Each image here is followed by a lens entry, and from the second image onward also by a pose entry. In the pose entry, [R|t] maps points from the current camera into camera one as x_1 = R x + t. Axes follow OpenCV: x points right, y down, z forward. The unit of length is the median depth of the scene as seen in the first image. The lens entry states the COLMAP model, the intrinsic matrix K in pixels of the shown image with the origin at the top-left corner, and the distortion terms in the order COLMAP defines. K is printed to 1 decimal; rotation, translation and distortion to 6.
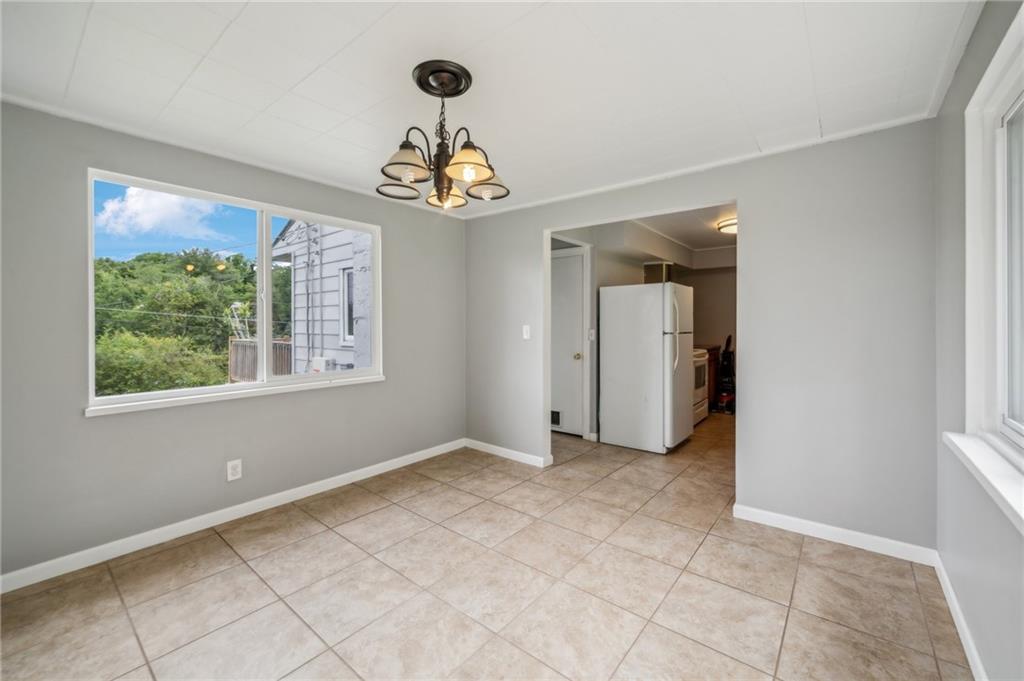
lens RADIAL K [[402.1, 0, 528.1], [0, 402.1, 324.9], [0, 0, 1]] dist [-0.001596, 0.000159]
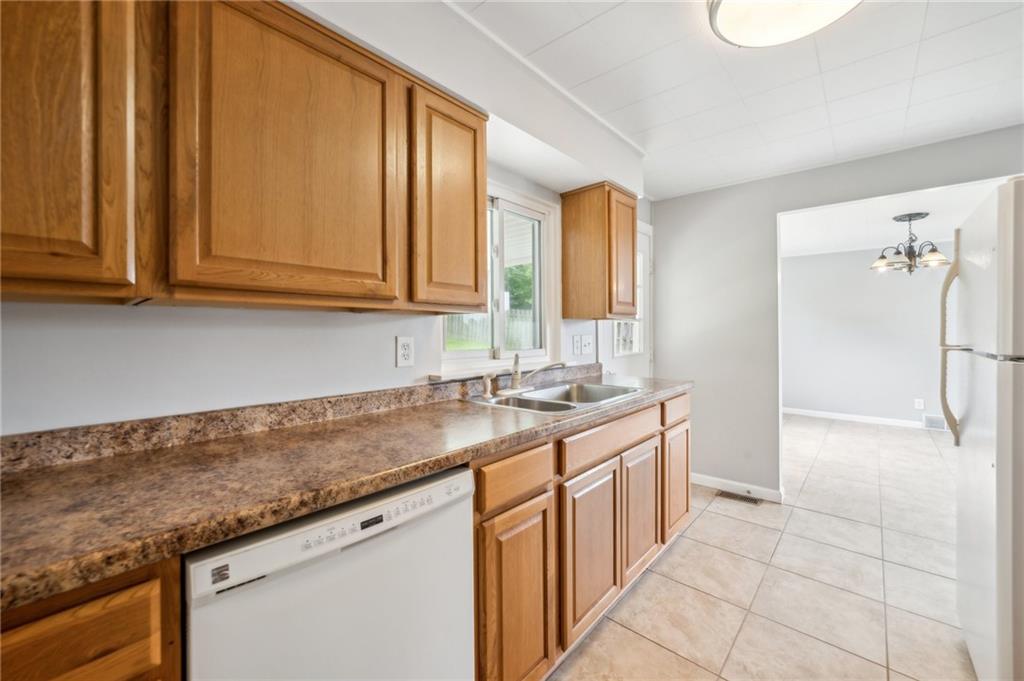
lens RADIAL K [[402.1, 0, 528.1], [0, 402.1, 324.9], [0, 0, 1]] dist [-0.001596, 0.000159]
pose [[-0.999167, 0.003265, 0.040682, 1.469559], [0.003086, 0.999985, -0.004444, -0.009935], [-0.040696, -0.004315, -0.999162, 2.672070]]
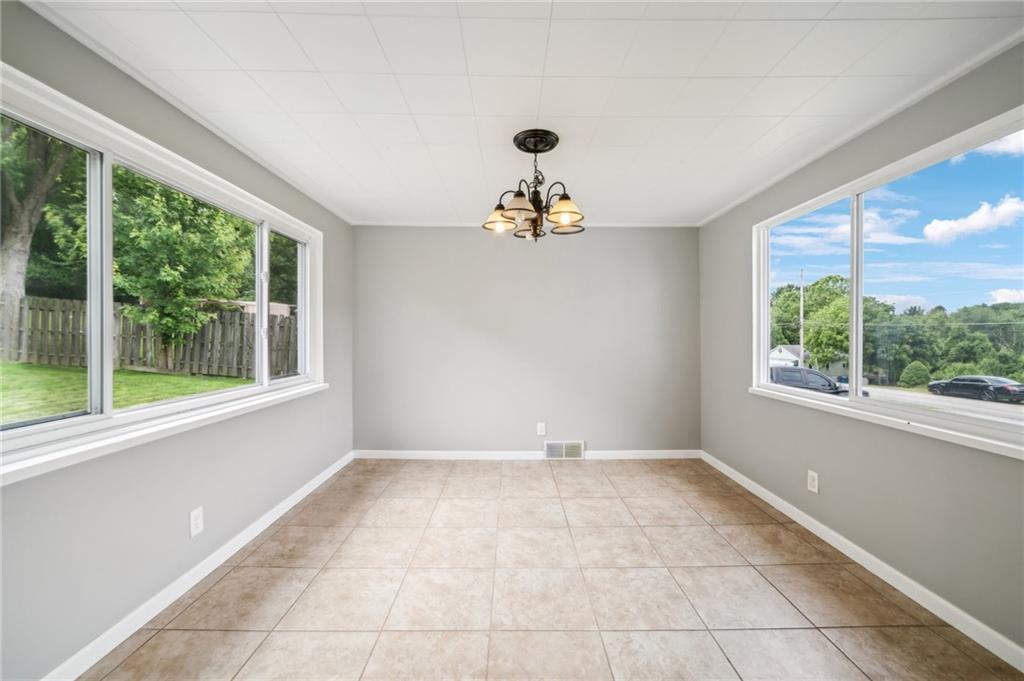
lens RADIAL K [[400.6, 0, 510.6], [0, 400.6, 335.7], [0, 0, 1]] dist [0.000013, 0.000067]
pose [[-0.784208, 0.005638, -0.620473, 0.530884], [0.001088, 0.999970, 0.007711, 0.002509], [0.620497, 0.005372, -0.784190, 1.585413]]
